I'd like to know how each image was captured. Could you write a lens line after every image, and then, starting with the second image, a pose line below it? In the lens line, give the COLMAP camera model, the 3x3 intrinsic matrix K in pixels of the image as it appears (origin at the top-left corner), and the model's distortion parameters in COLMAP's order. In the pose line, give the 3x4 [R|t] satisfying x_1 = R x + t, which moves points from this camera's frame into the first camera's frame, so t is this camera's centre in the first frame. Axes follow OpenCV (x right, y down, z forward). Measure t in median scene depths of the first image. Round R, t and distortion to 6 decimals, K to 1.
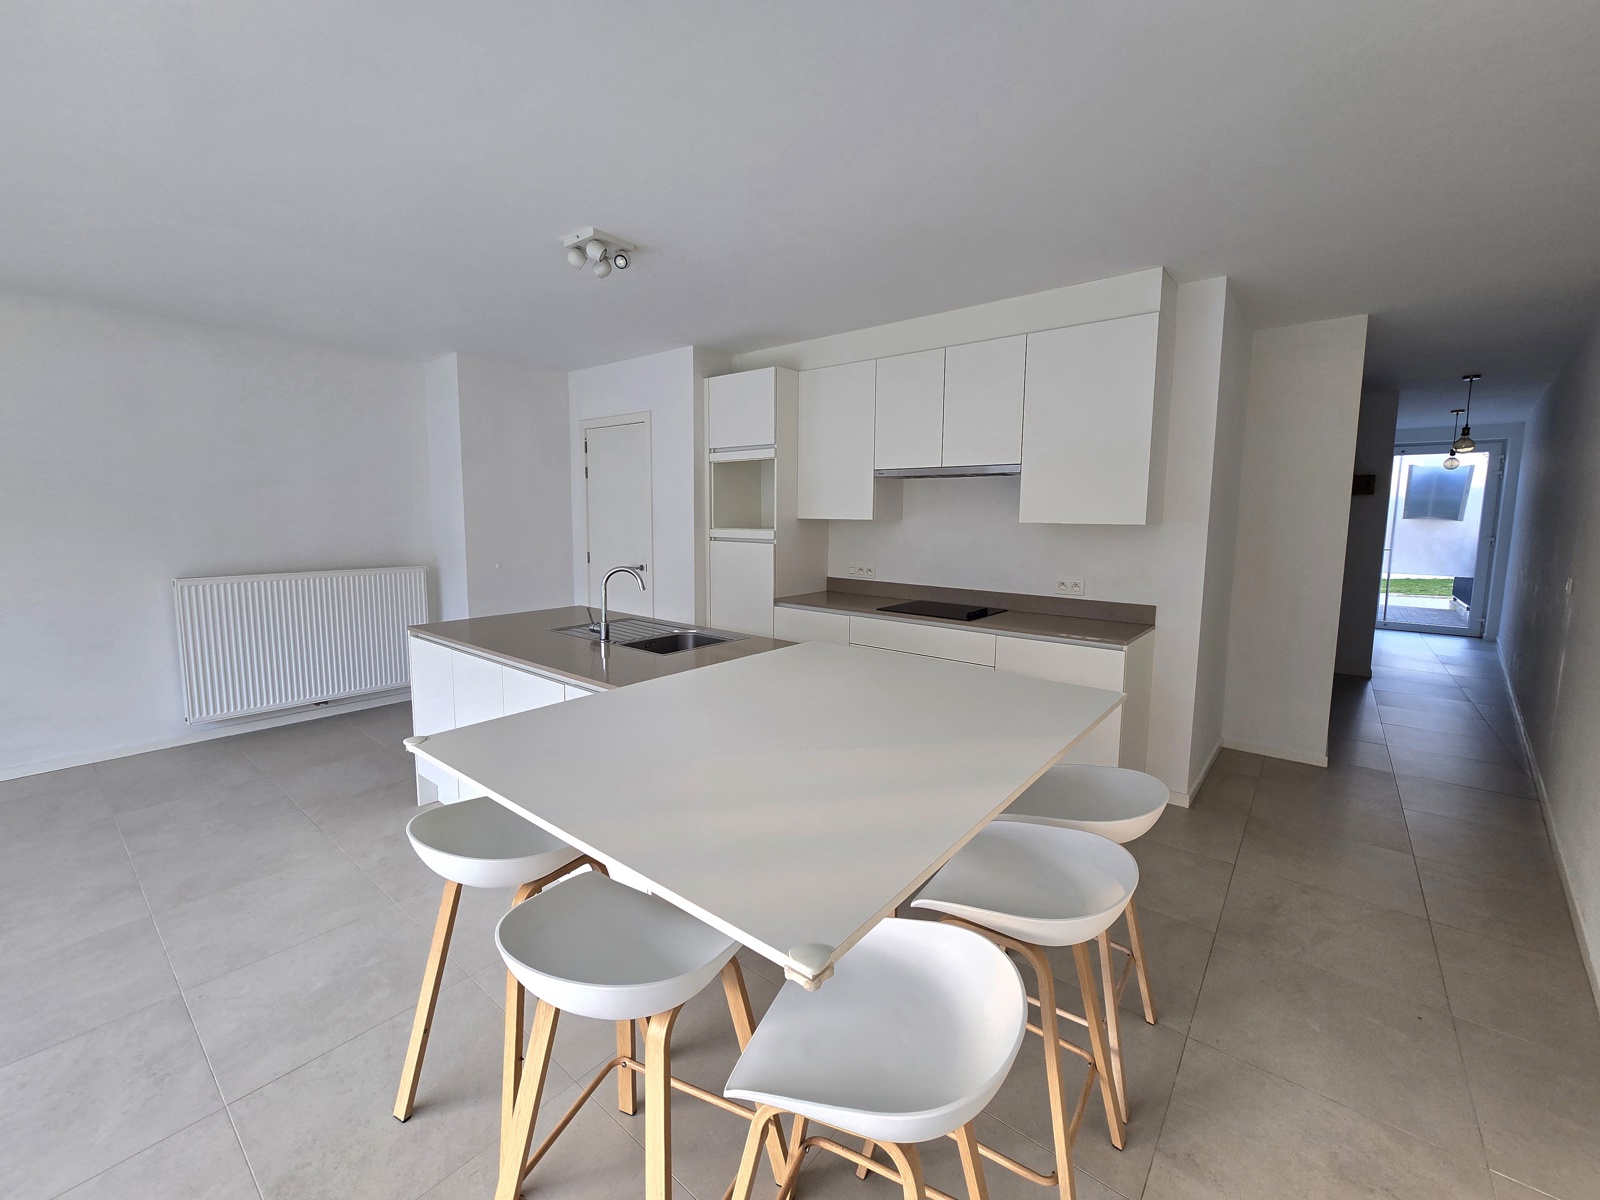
lens RADIAL K [[656.0, 0, 793.4], [0, 656.0, 587.9], [0, 0, 1]] dist [-0.007538, 0.001511]
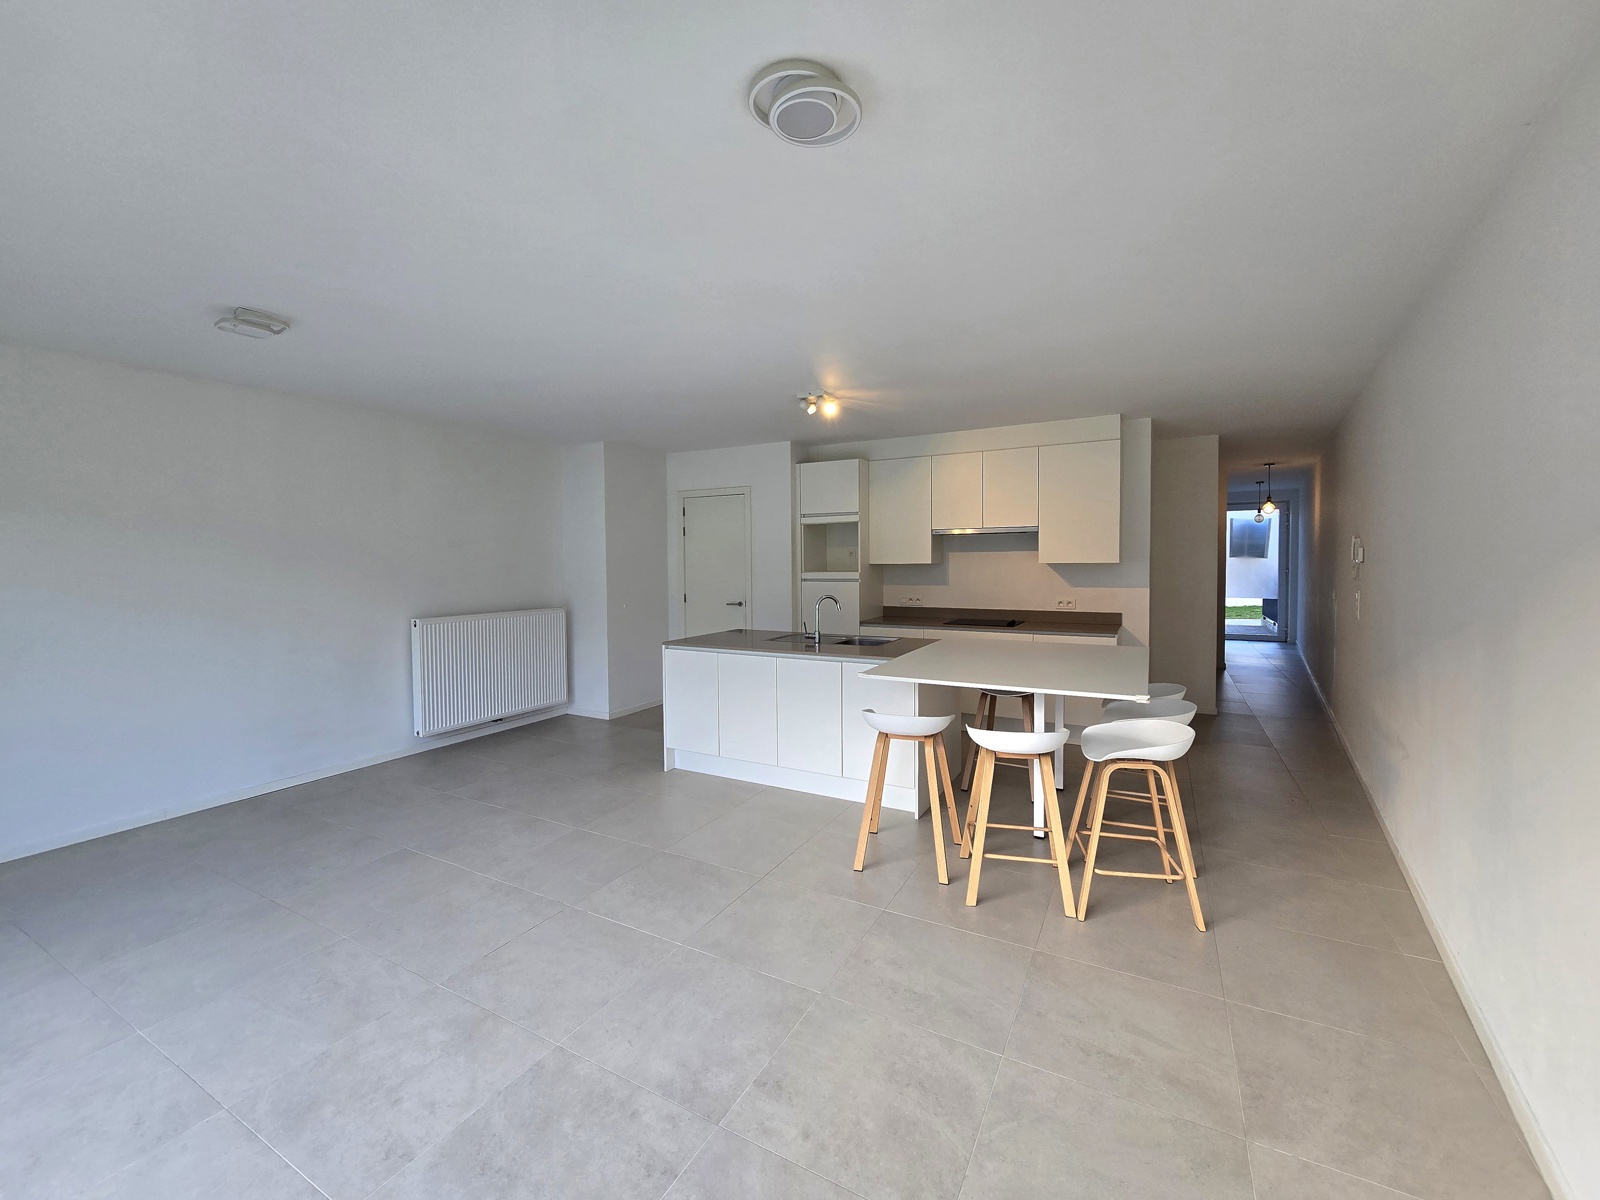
lens RADIAL K [[656.0, 0, 795.3], [0, 656.0, 590.5], [0, 0, 1]] dist [-0.007538, 0.001511]
pose [[0.983261, -0.024984, 0.180481, -0.387583], [0.037316, 0.997170, -0.065262, 0.034550], [-0.178340, 0.070904, 0.981411, -0.327631]]
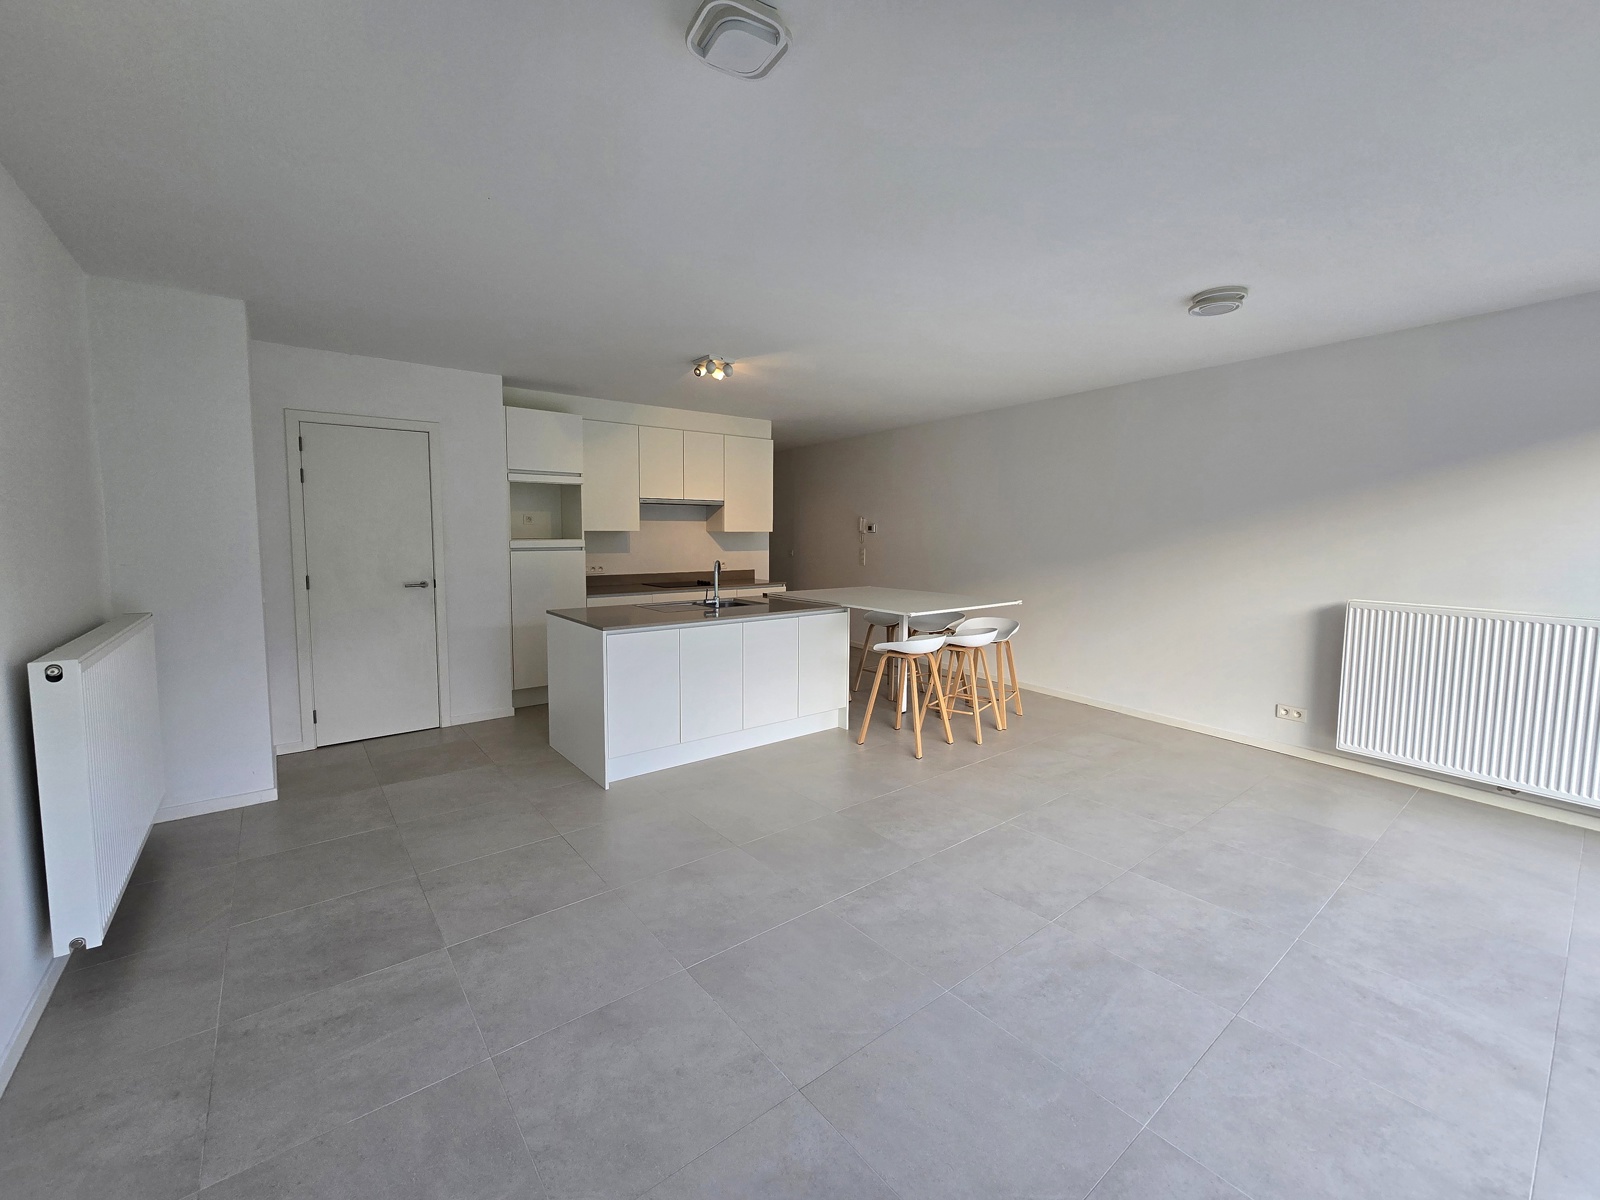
lens RADIAL K [[656.0, 0, 790.1], [0, 656.0, 589.5], [0, 0, 1]] dist [-0.007538, 0.001511]
pose [[0.217421, -0.093580, 0.971582, -1.115943], [0.108585, 0.991534, 0.071203, -0.036022], [-0.970019, 0.090018, 0.225742, 0.299510]]
